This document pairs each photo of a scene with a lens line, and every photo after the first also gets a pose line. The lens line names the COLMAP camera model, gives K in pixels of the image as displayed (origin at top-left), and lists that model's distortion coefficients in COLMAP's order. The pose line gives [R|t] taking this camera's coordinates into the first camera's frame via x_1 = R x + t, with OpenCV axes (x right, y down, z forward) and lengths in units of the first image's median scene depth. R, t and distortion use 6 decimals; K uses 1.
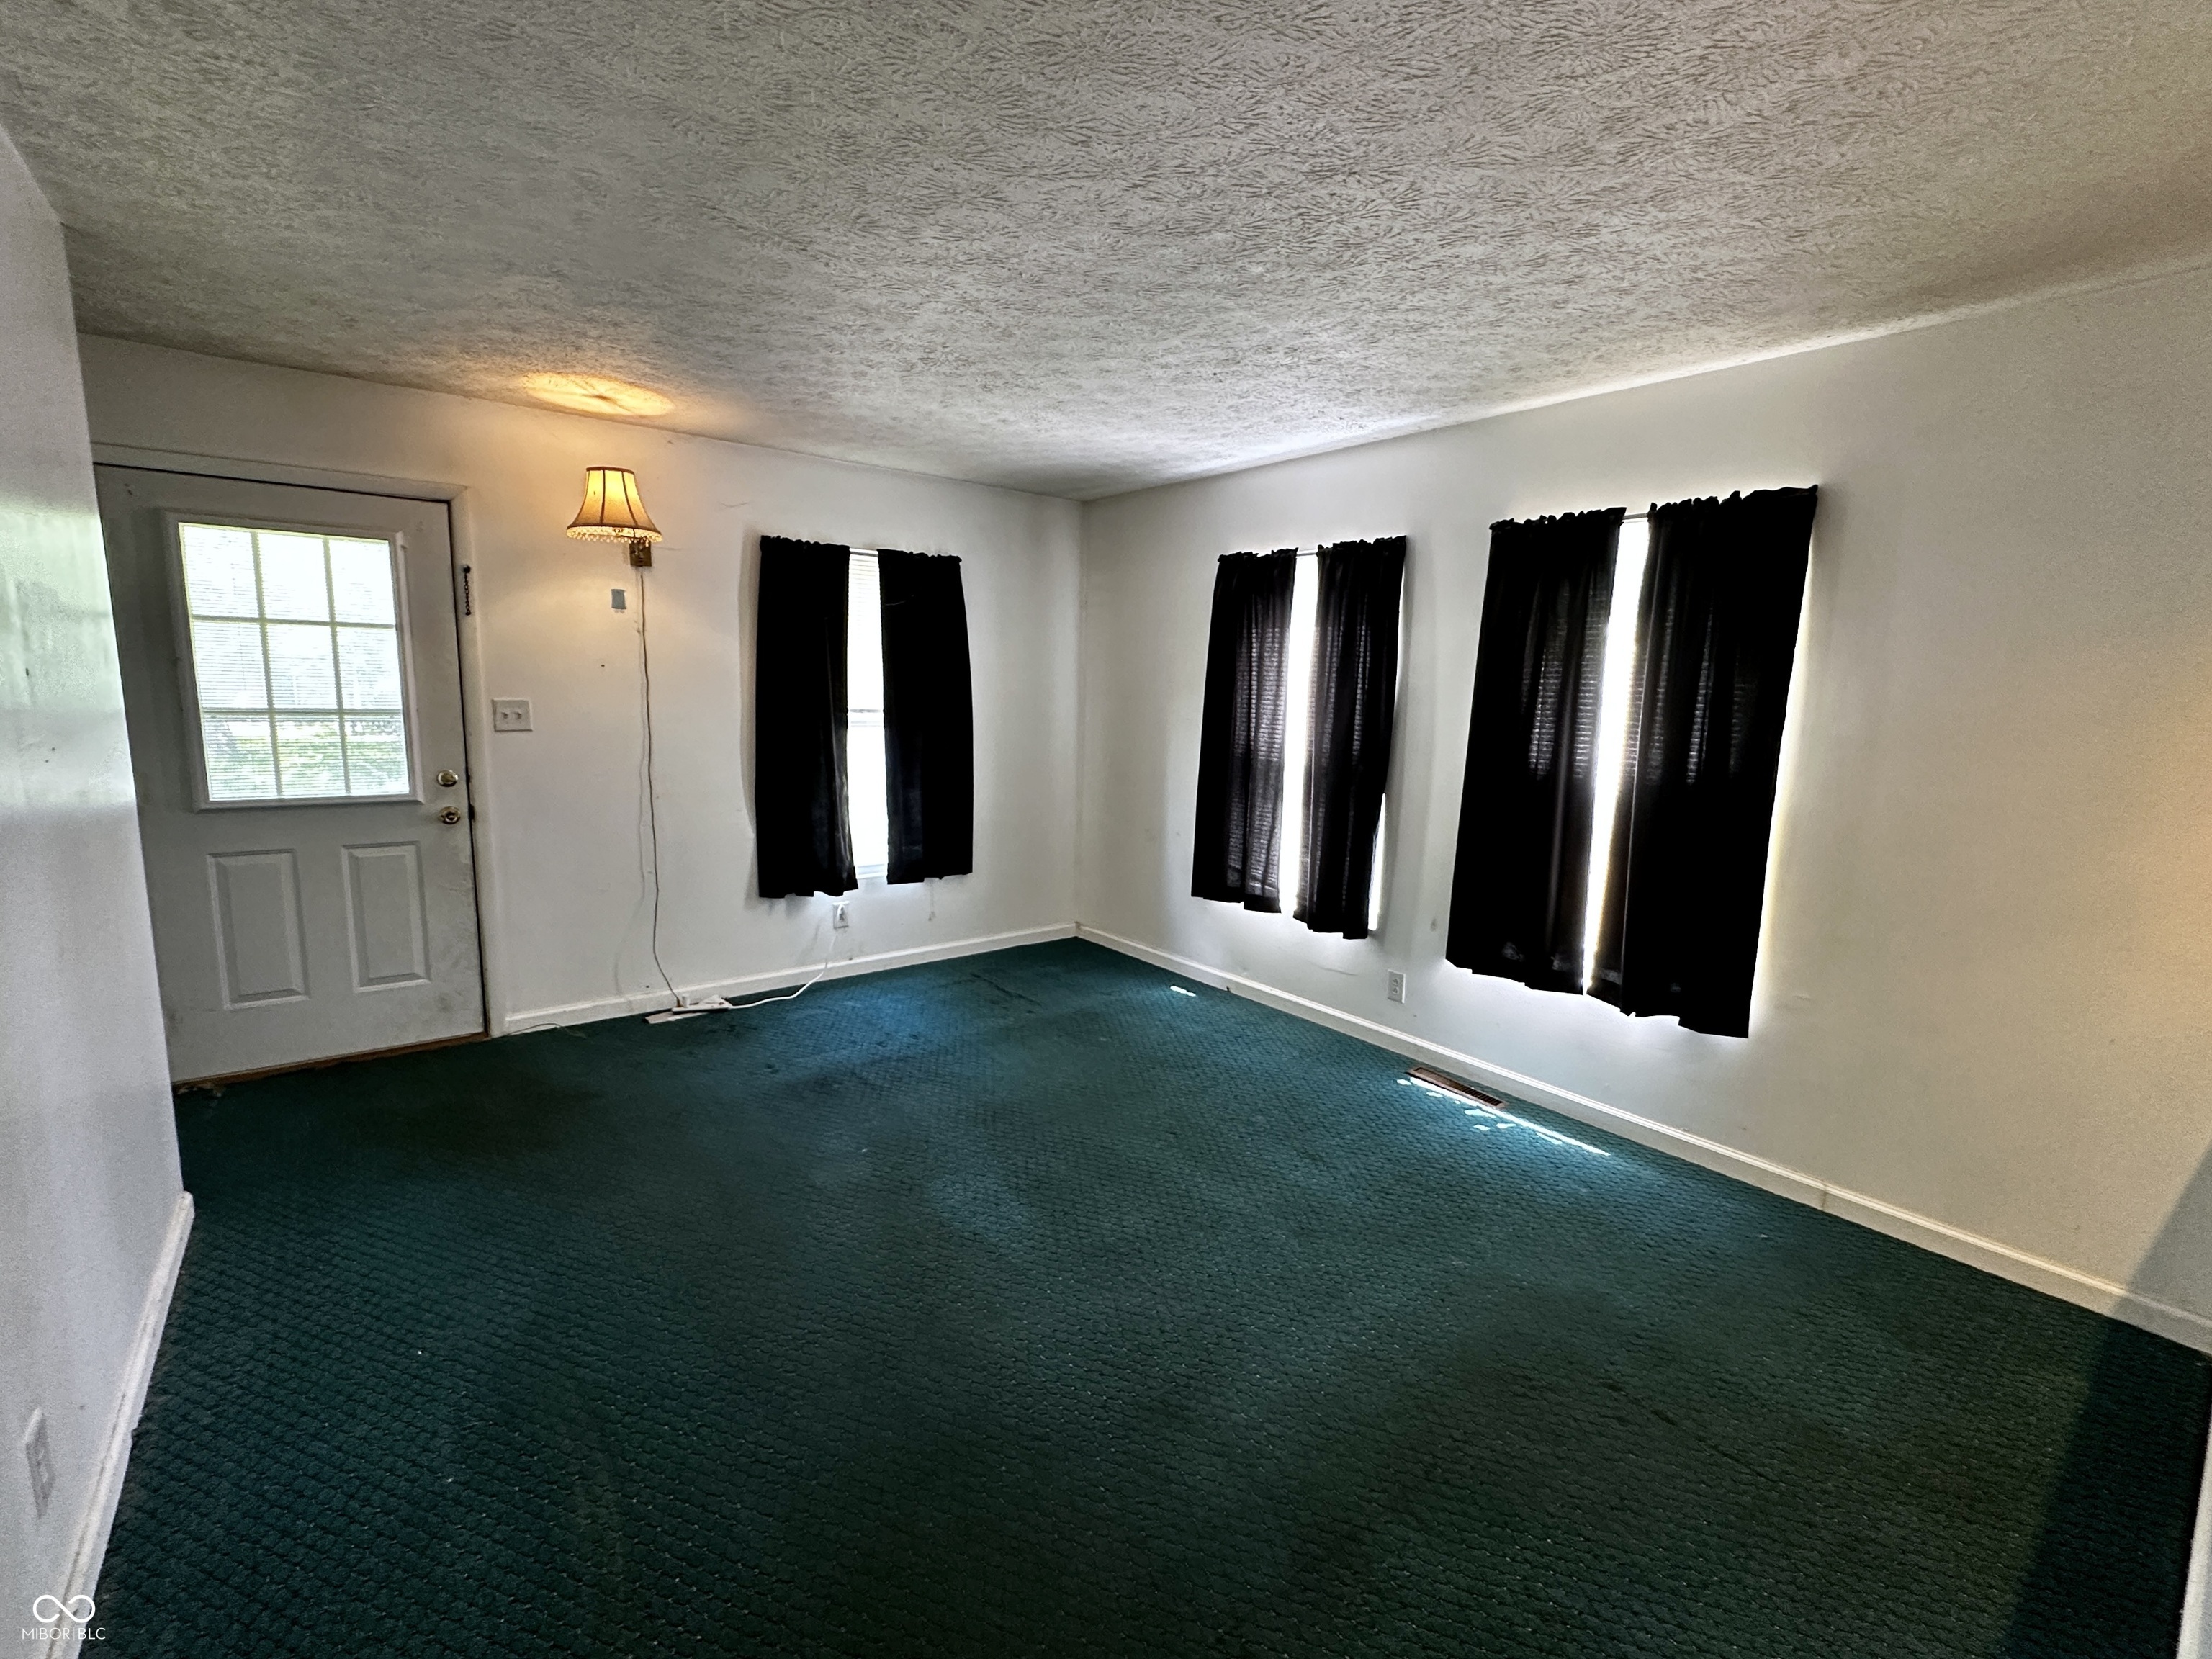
lens RADIAL K [[963.9, 0, 1103.8], [0, 963.9, 829.3], [0, 0, 1]] dist [-0.002538, 0.000342]
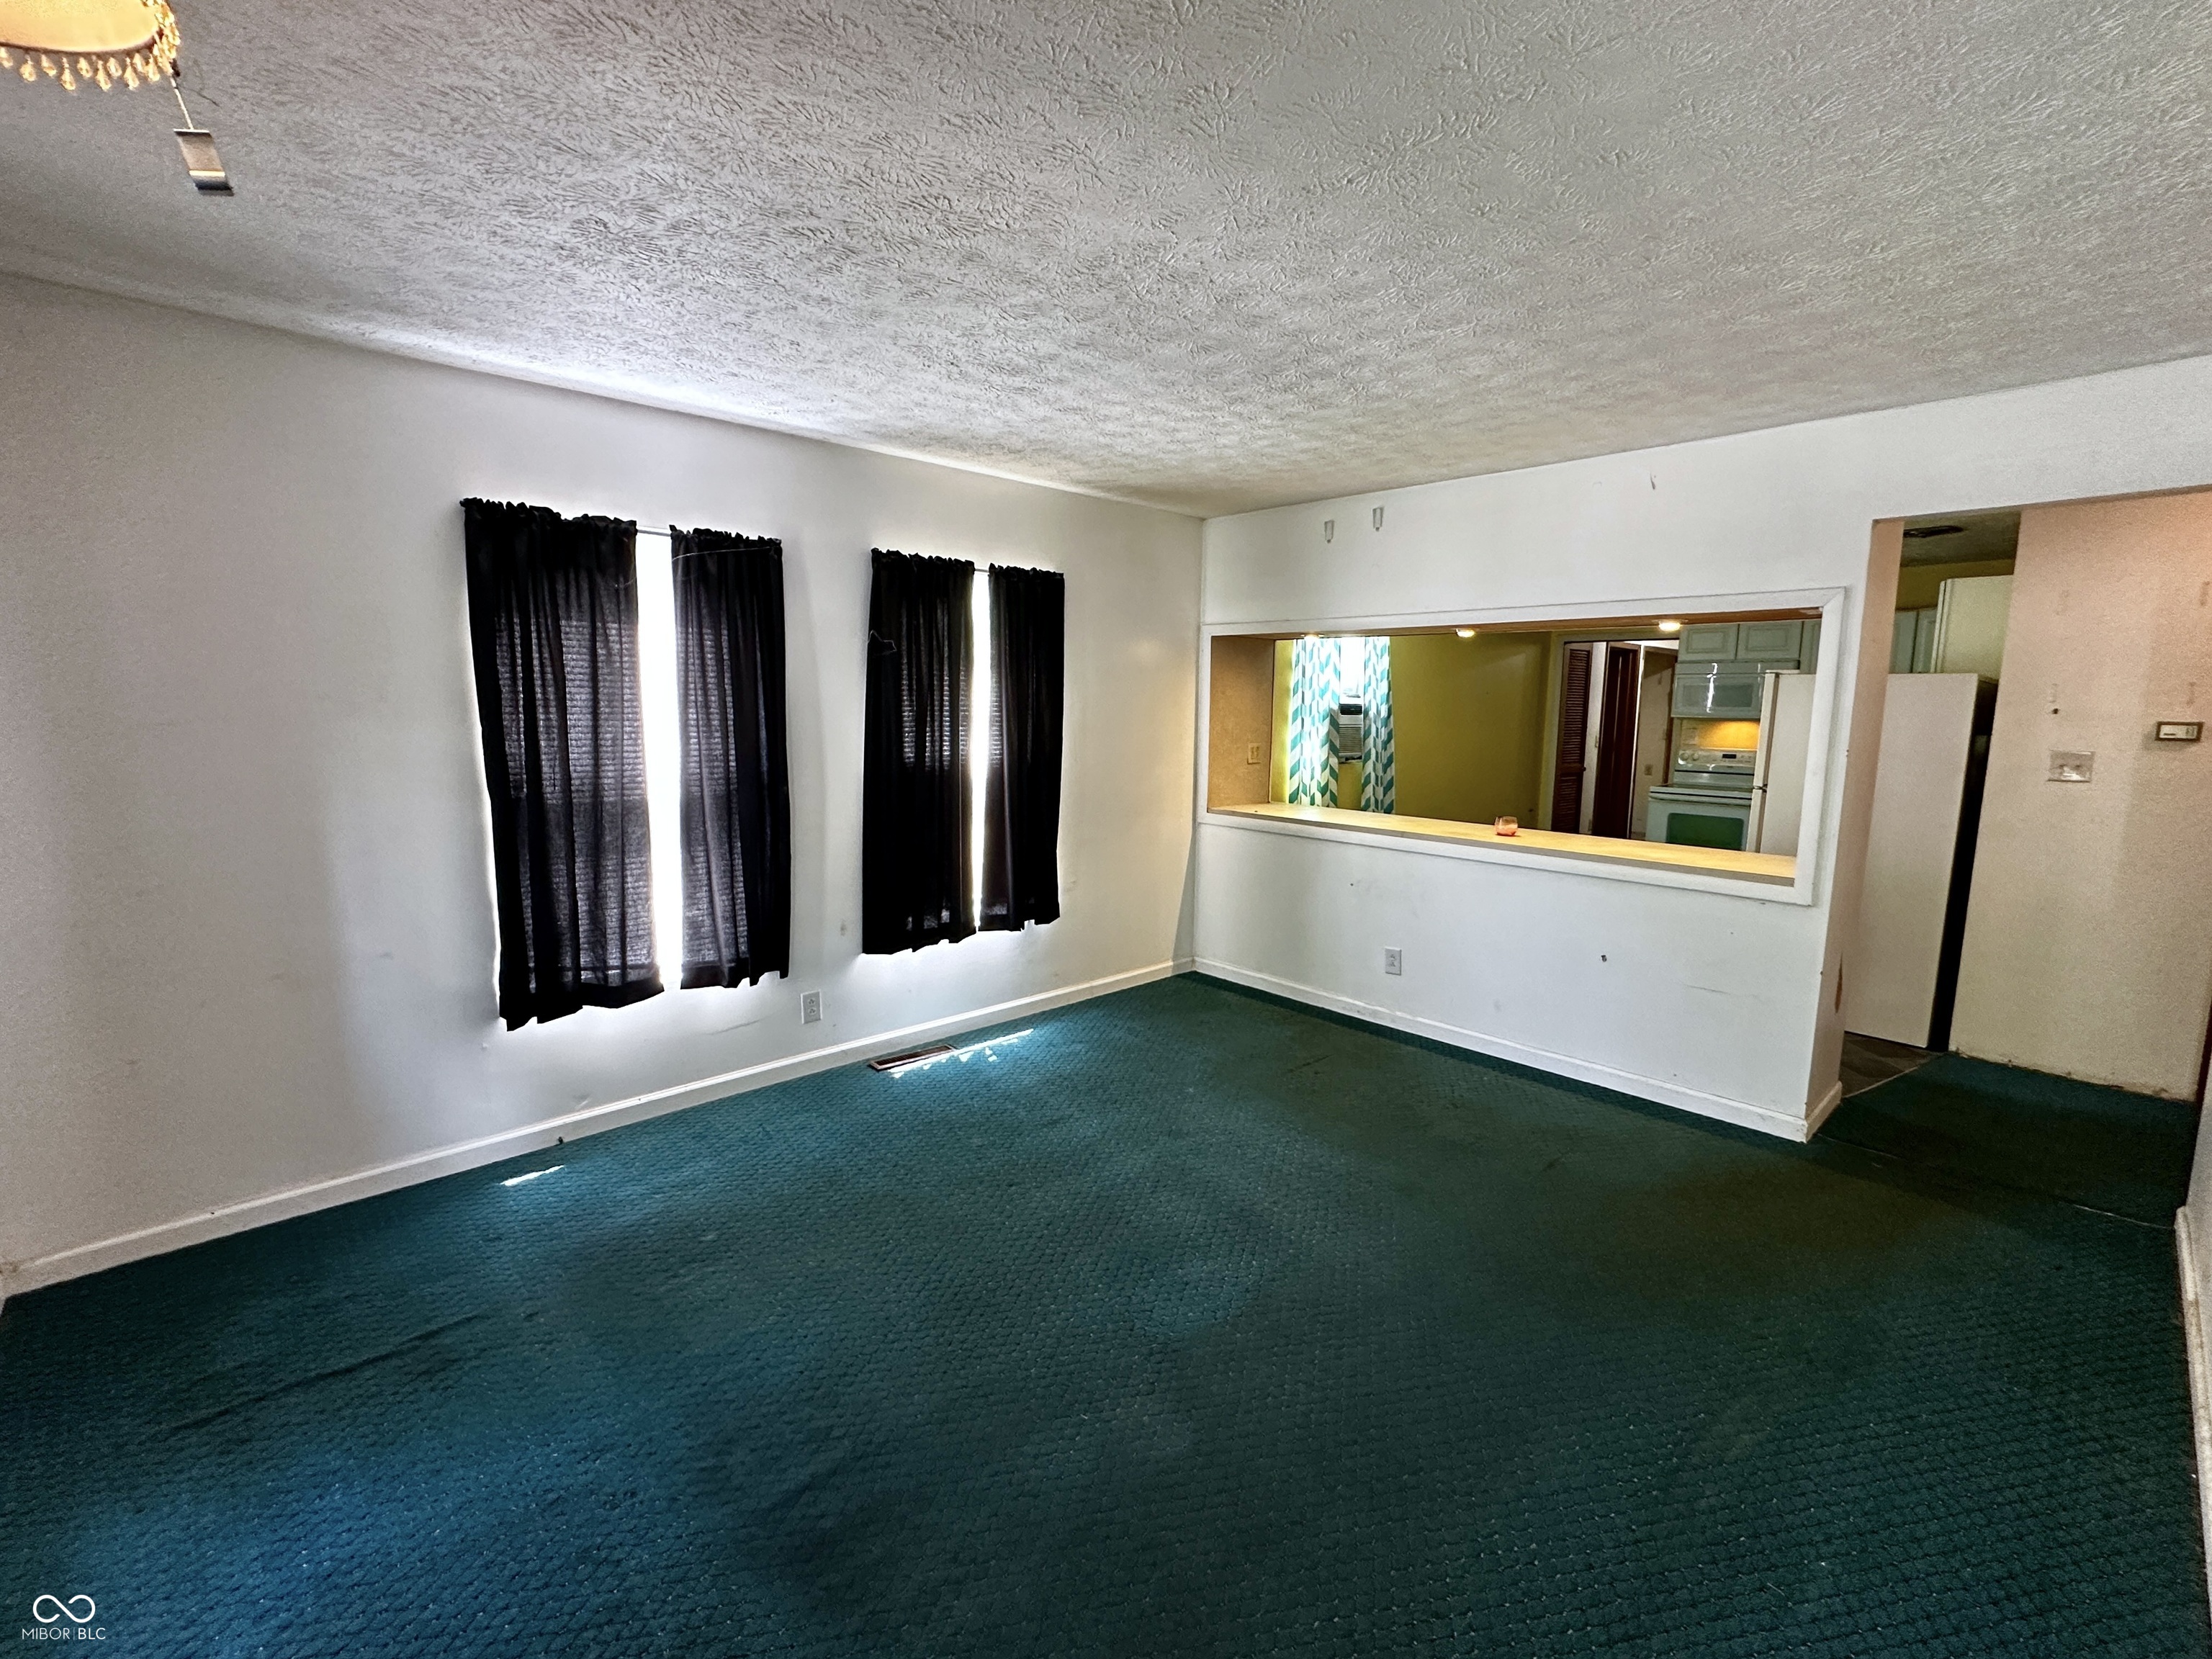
lens RADIAL K [[963.9, 0, 1103.8], [0, 963.9, 829.3], [0, 0, 1]] dist [-0.002538, 0.000342]
pose [[-0.084949, -0.160633, 0.983352, -0.725928], [0.137449, 0.975595, 0.171239, -0.154136], [-0.986859, 0.149707, -0.060797, 0.830883]]
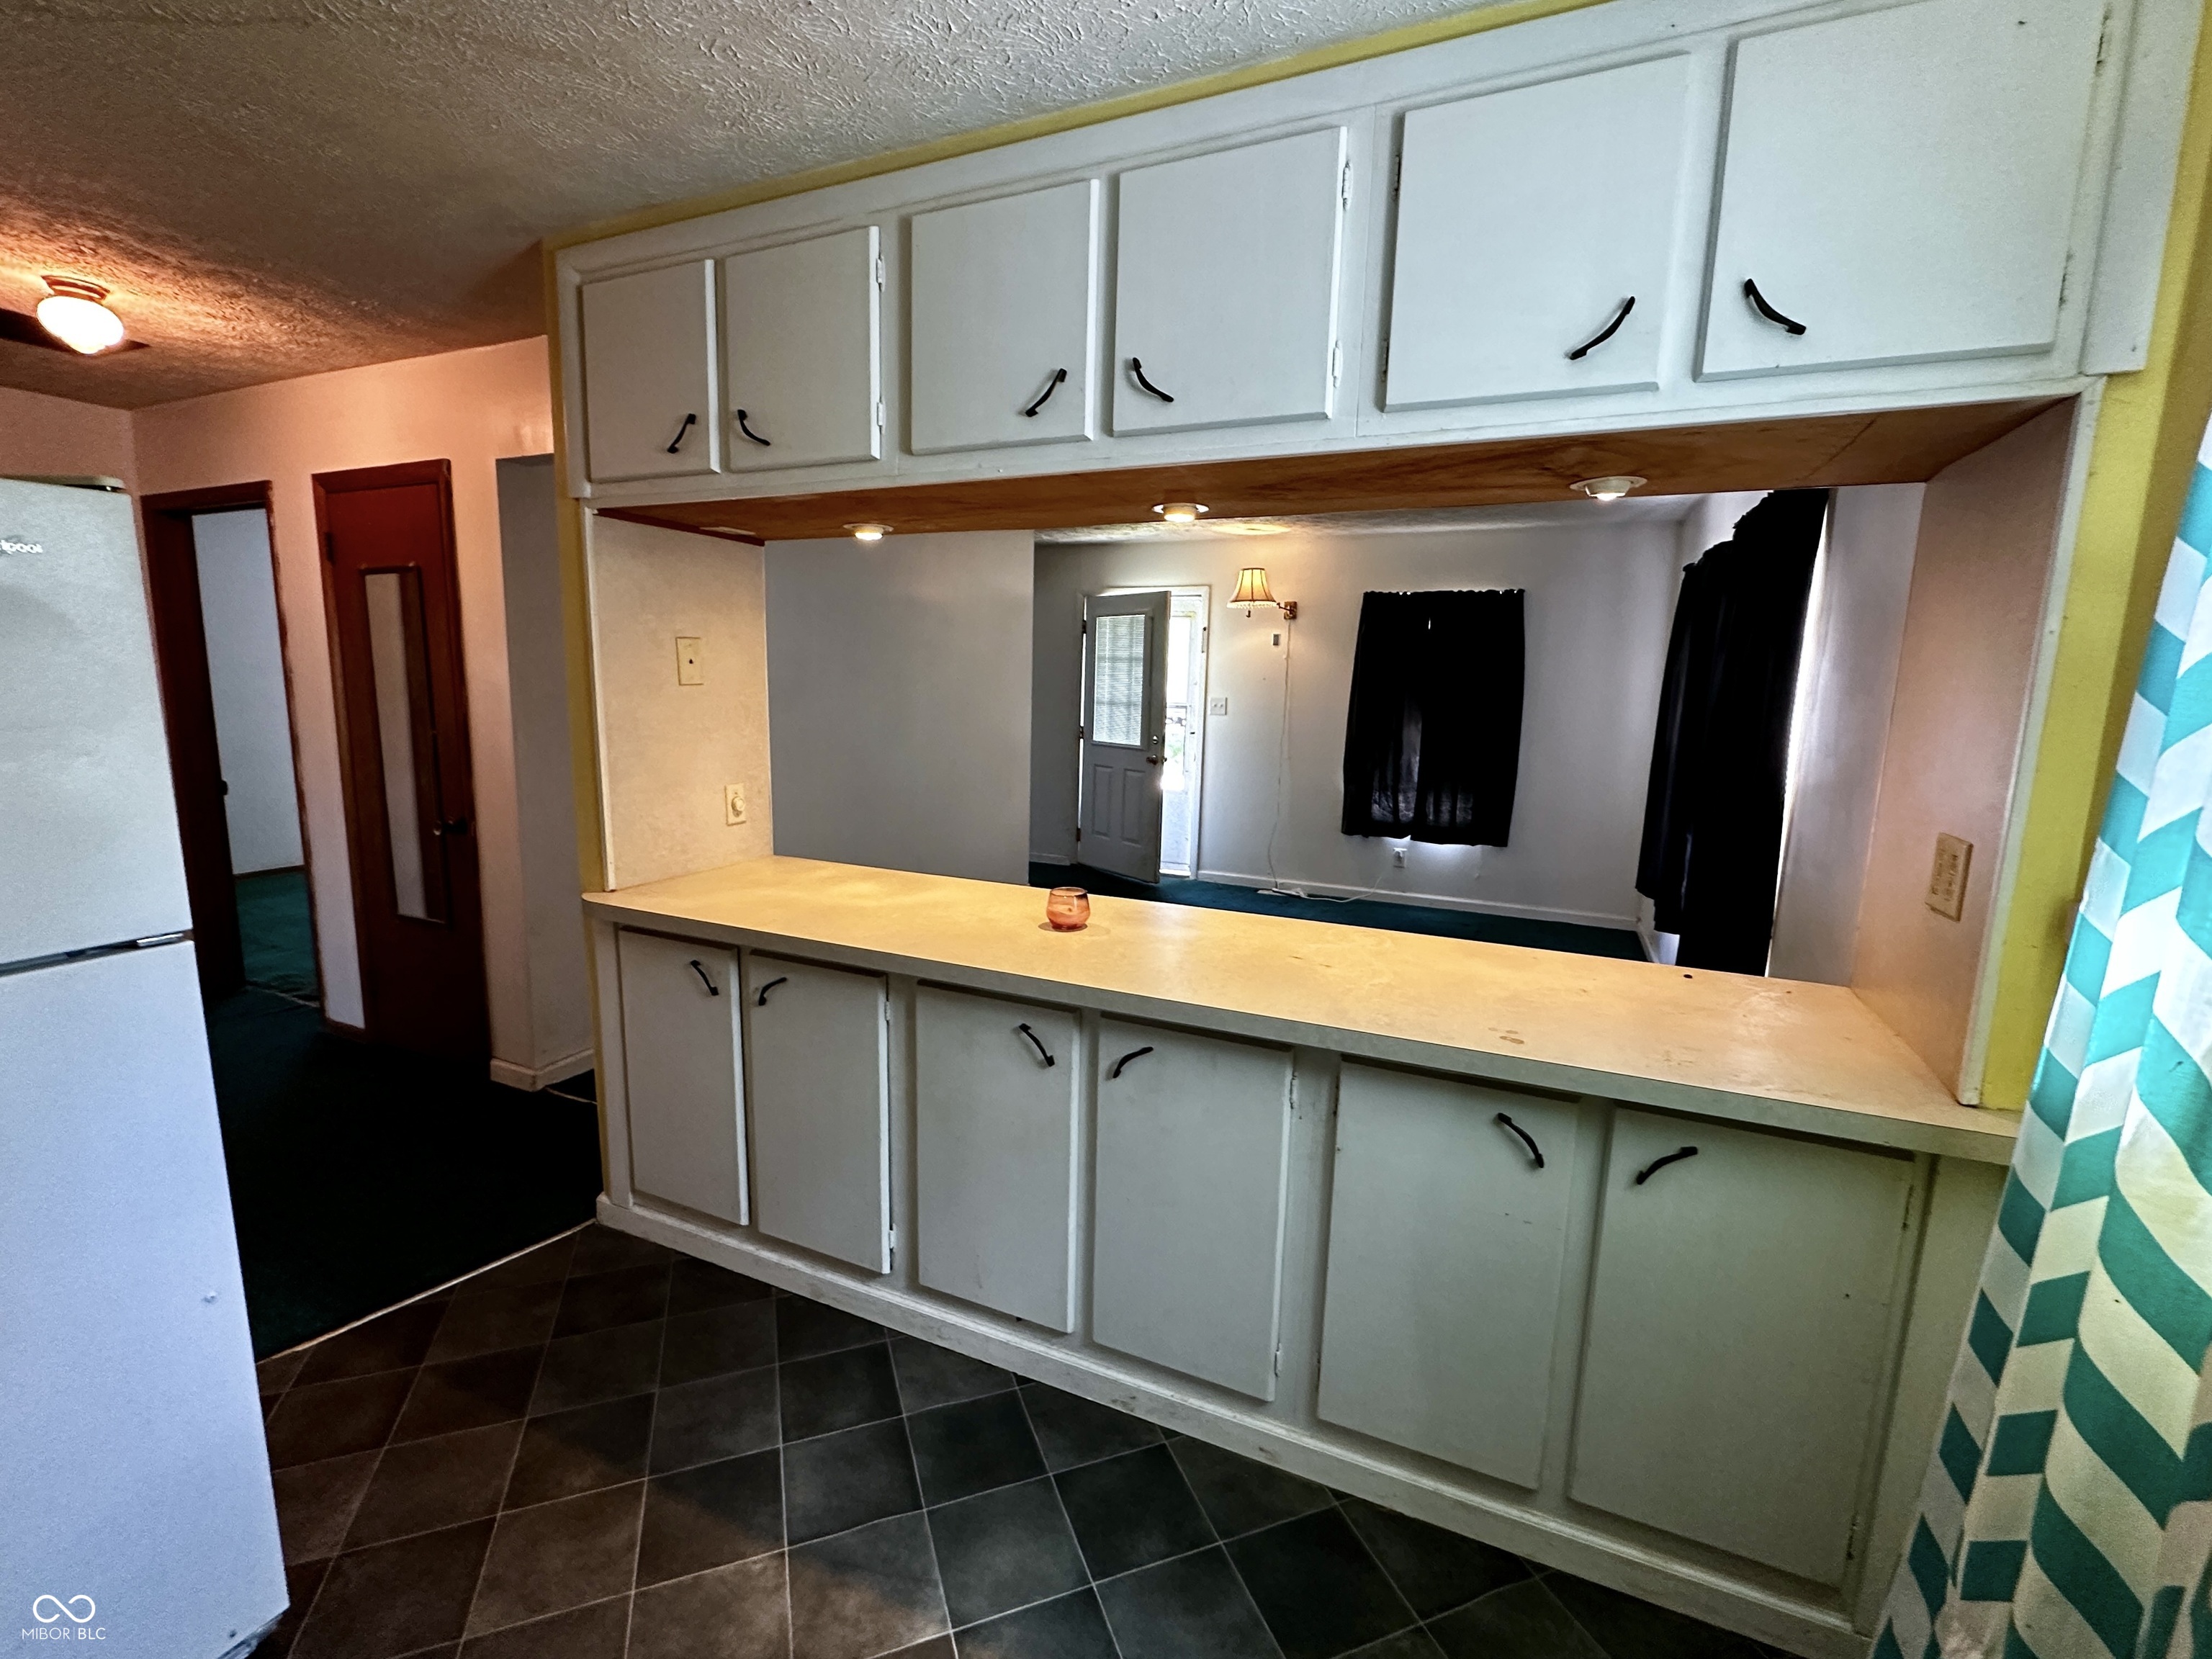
lens RADIAL K [[957.0, 0, 1106.0], [0, 957.0, 829.5], [0, 0, 1]] dist [-0.001590, -0.000597]
pose [[0.454993, 0.121779, -0.882129, 0.983050], [-0.144132, 0.987614, 0.062000, 0.034236], [0.878753, 0.098934, 0.466910, -0.023598]]
